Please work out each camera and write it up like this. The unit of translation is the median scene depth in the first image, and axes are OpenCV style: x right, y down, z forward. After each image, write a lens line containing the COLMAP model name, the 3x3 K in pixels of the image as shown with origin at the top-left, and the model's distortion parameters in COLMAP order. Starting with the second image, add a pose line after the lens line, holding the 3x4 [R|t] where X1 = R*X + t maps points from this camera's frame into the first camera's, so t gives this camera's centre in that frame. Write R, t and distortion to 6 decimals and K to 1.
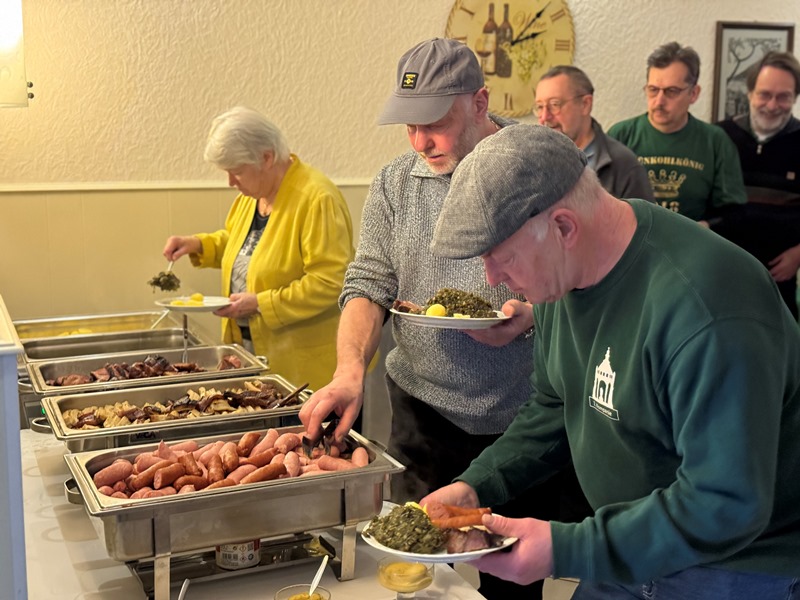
lens RADIAL K [[1107.1, 0, 400.0], [0, 1107.1, 300.0], [0, 0, 1]] dist [-0.140812, 1.257708]
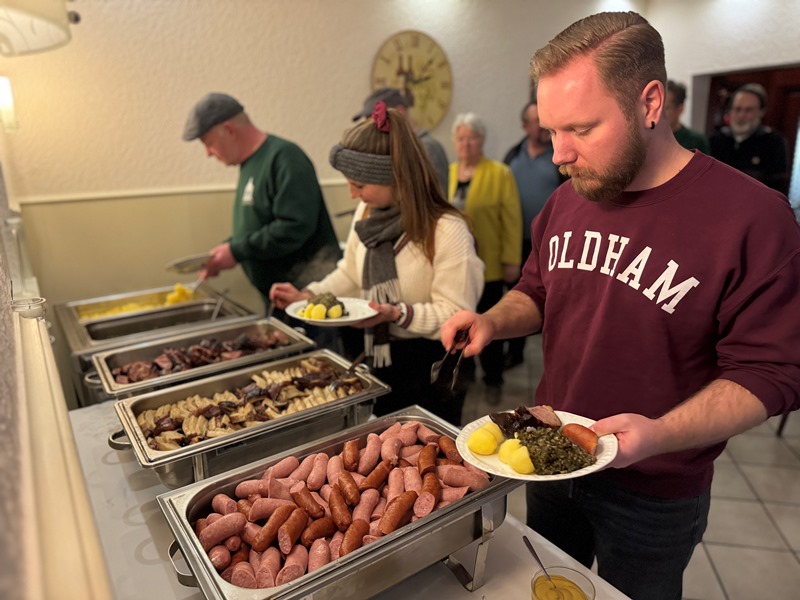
lens RADIAL K [[566.1, 0, 400.0], [0, 566.1, 300.0], [0, 0, 1]] dist [-0.006275, -0.002026]
pose [[0.979719, -0.077259, 0.184882, -0.145371], [0.058722, 0.992871, 0.103725, -0.042793], [-0.191578, -0.090765, 0.977272, 0.423123]]
